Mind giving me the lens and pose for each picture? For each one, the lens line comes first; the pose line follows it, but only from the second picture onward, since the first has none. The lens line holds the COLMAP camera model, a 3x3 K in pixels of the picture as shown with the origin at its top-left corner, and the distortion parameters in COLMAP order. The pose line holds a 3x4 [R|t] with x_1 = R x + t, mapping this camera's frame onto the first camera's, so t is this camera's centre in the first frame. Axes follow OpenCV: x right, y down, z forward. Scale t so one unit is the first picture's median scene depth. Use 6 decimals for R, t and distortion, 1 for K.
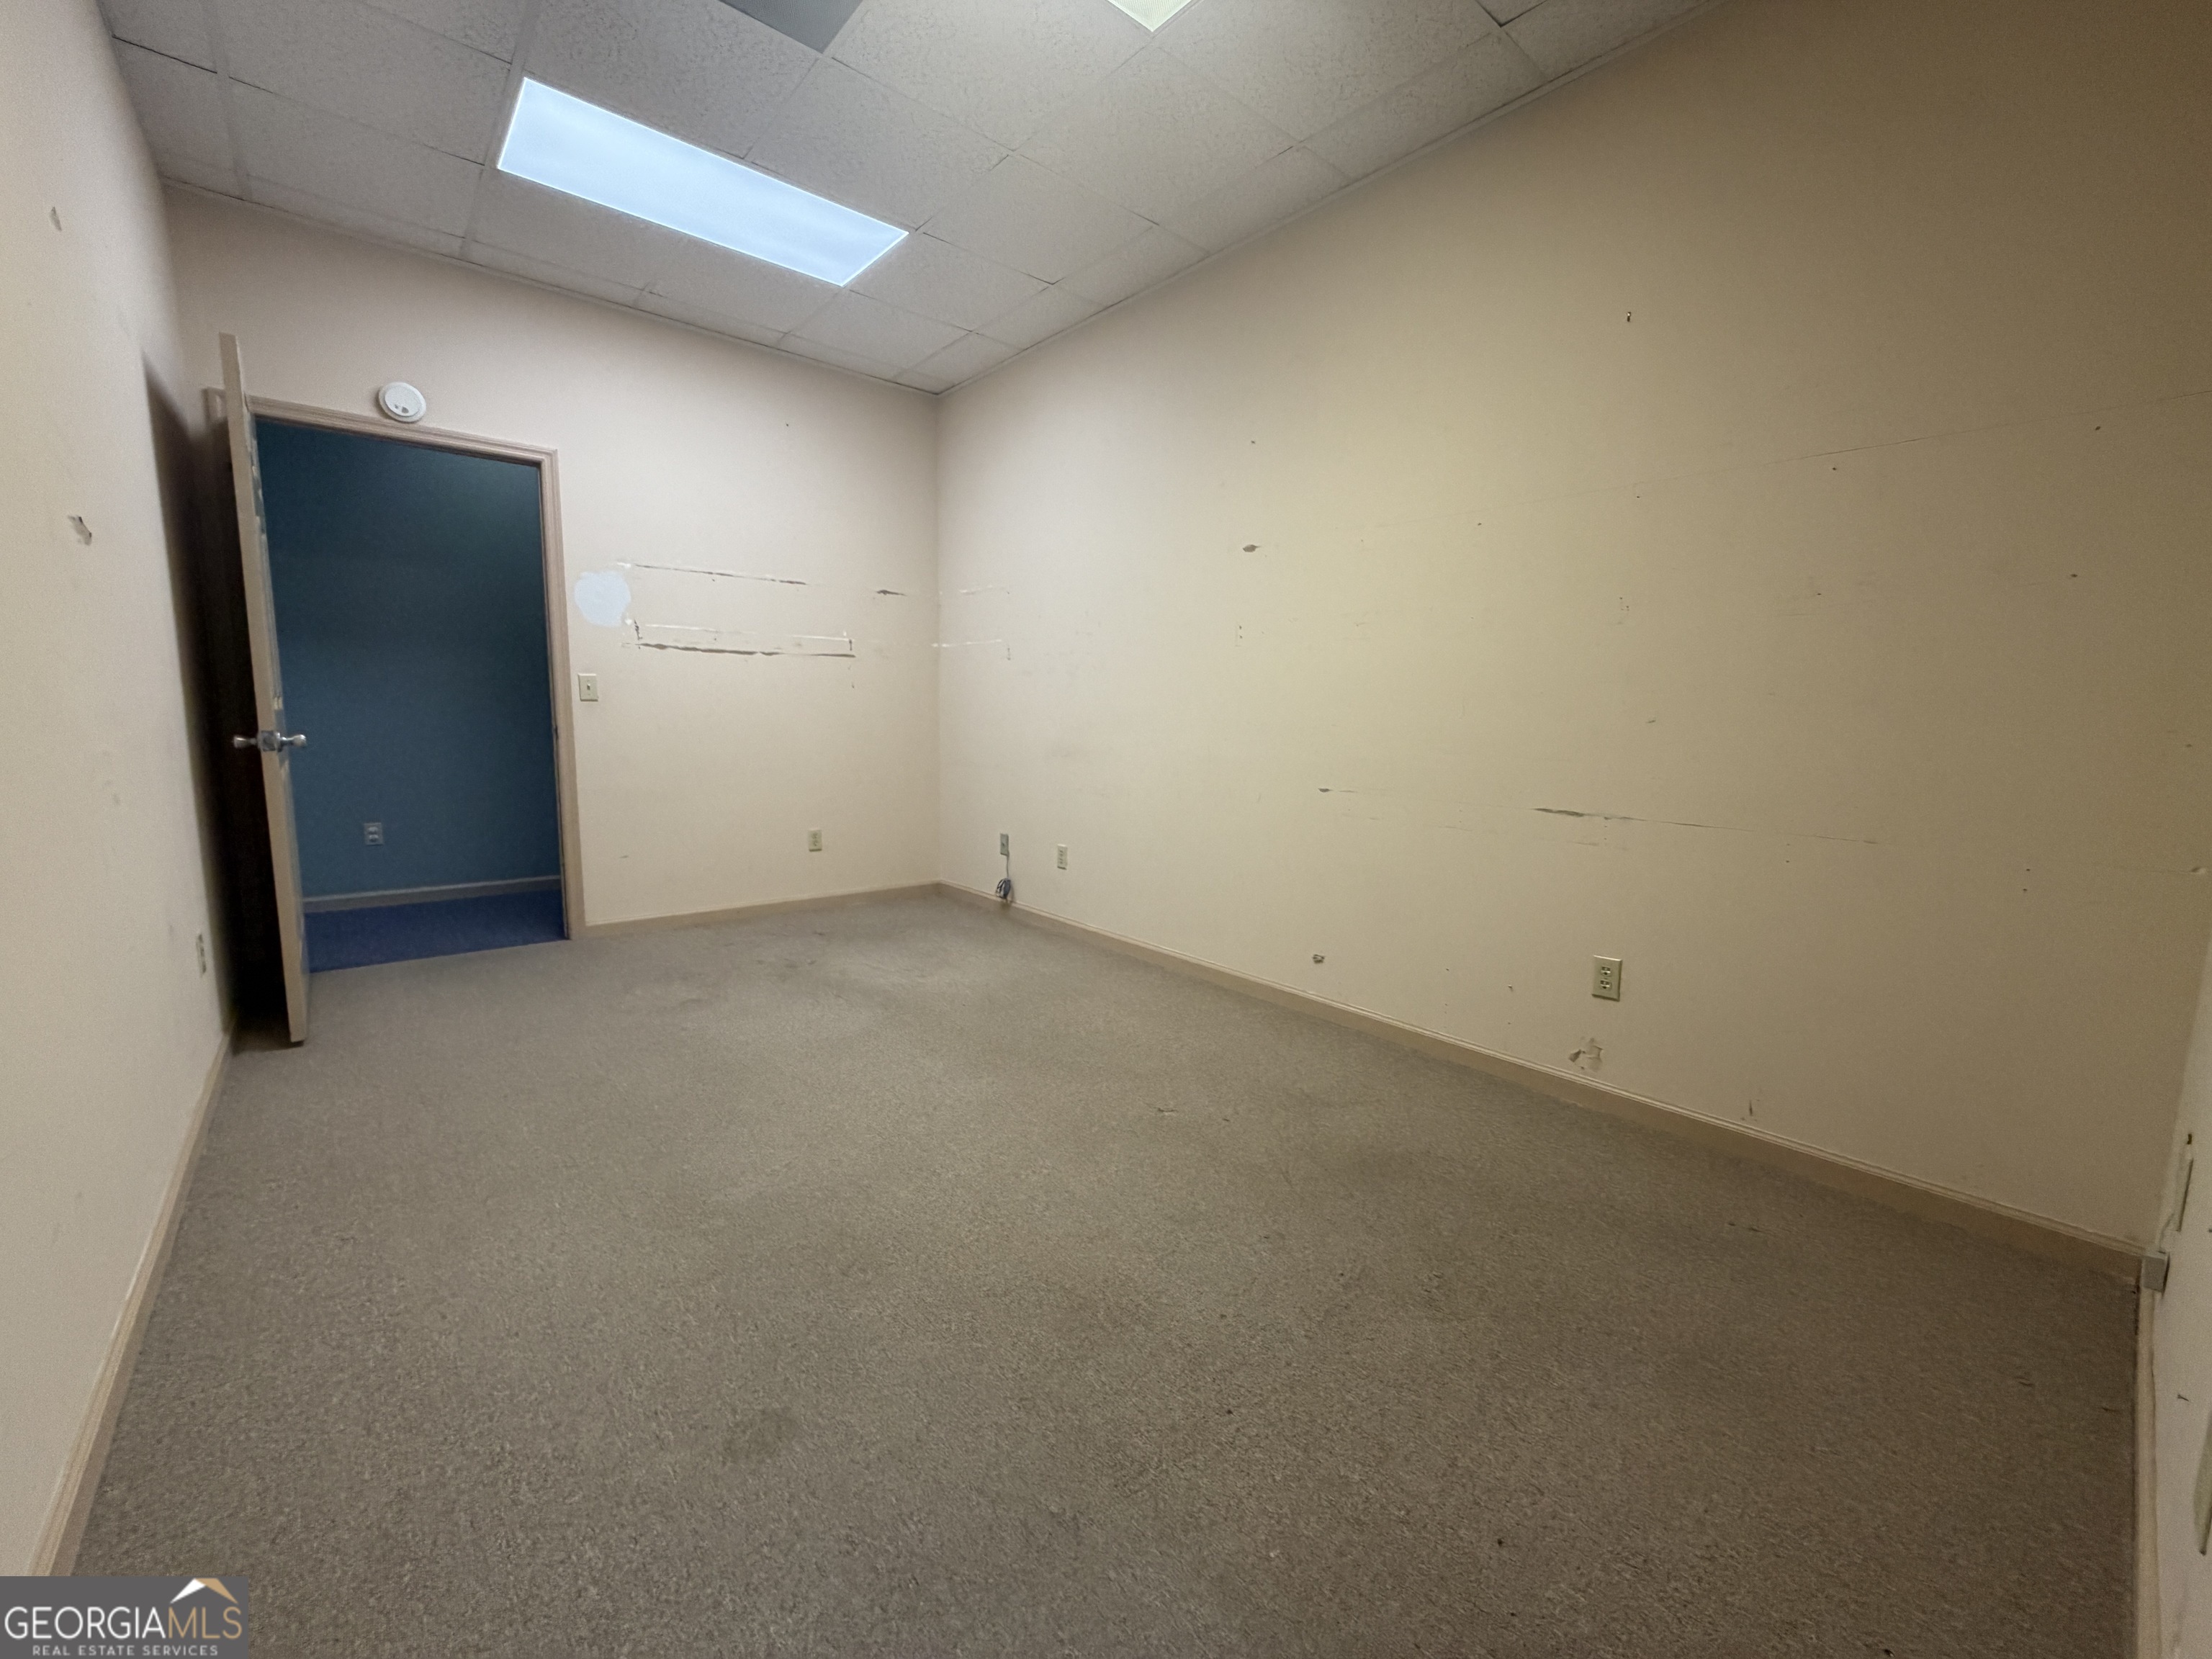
lens RADIAL K [[881.2, 0, 1100.1], [0, 881.2, 825.3], [0, 0, 1]] dist [0.000149, 0.000311]
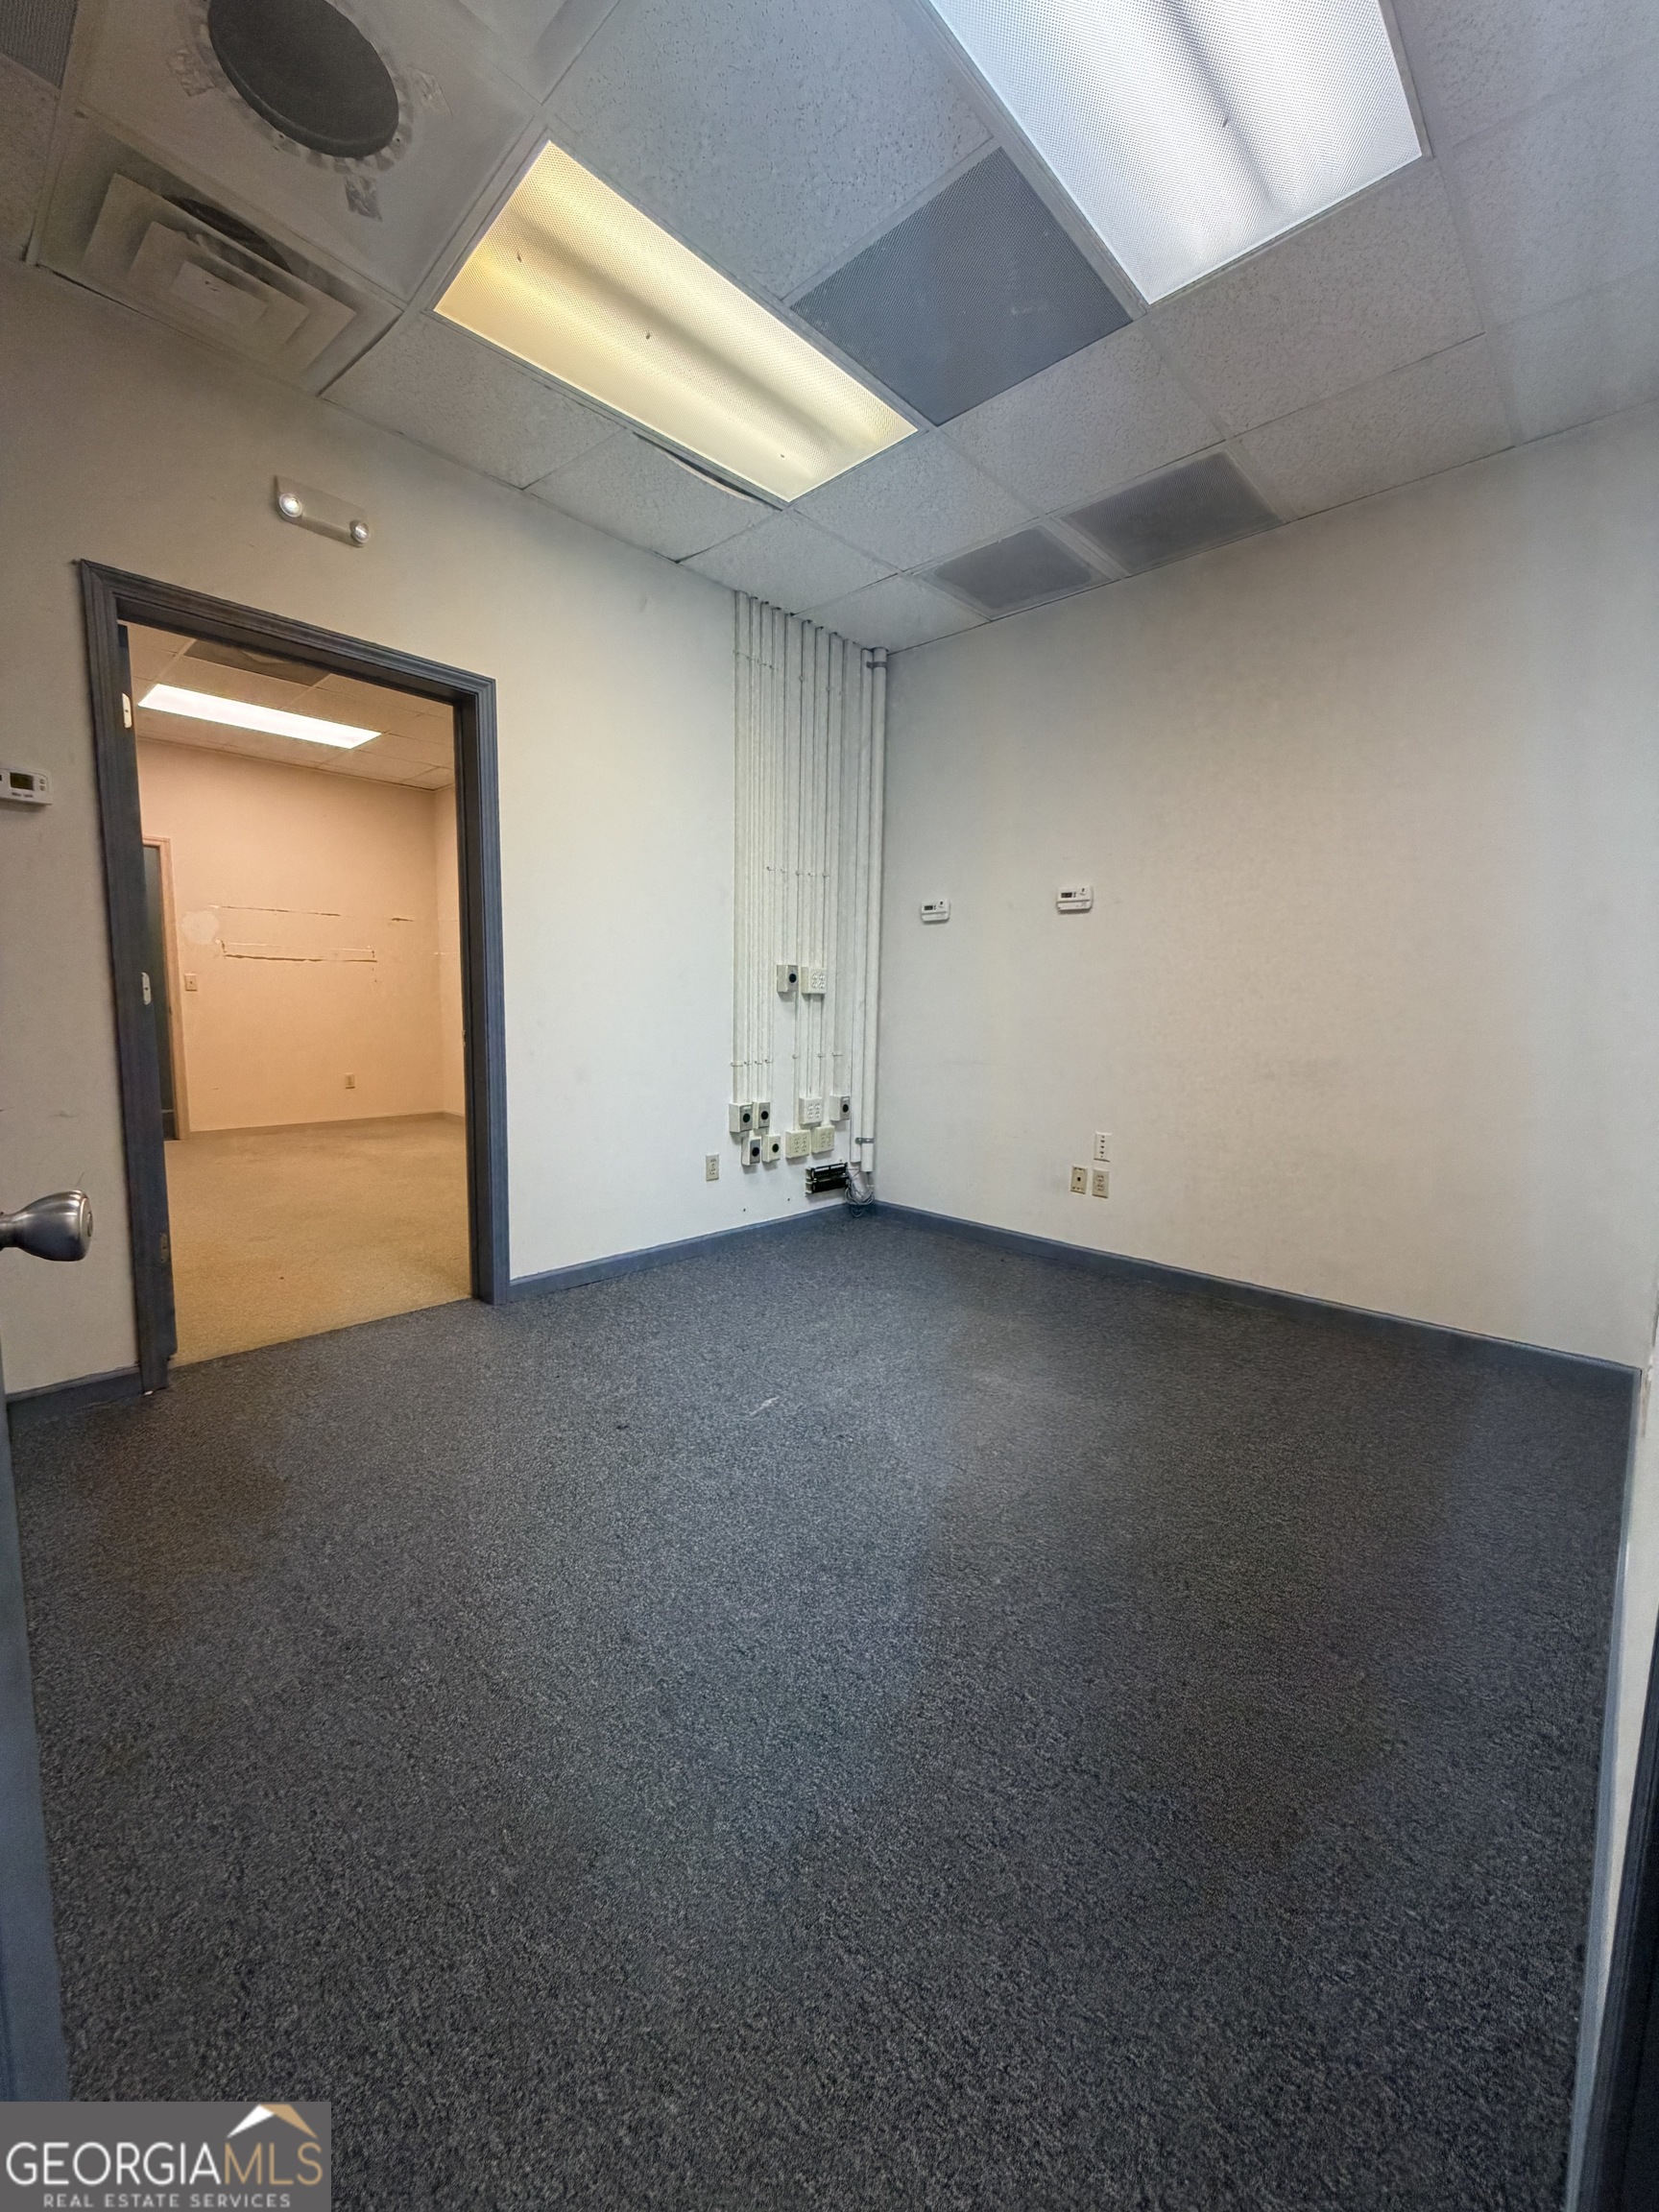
lens RADIAL K [[881.2, 0, 827.5], [0, 881.2, 1103.0], [0, 0, 1]] dist [0.000149, 0.000311]
pose [[0.995125, -0.013776, 0.097650, 0.397255], [0.015157, 0.999795, -0.013420, 0.098431], [-0.097446, 0.014835, 0.995130, -0.679923]]
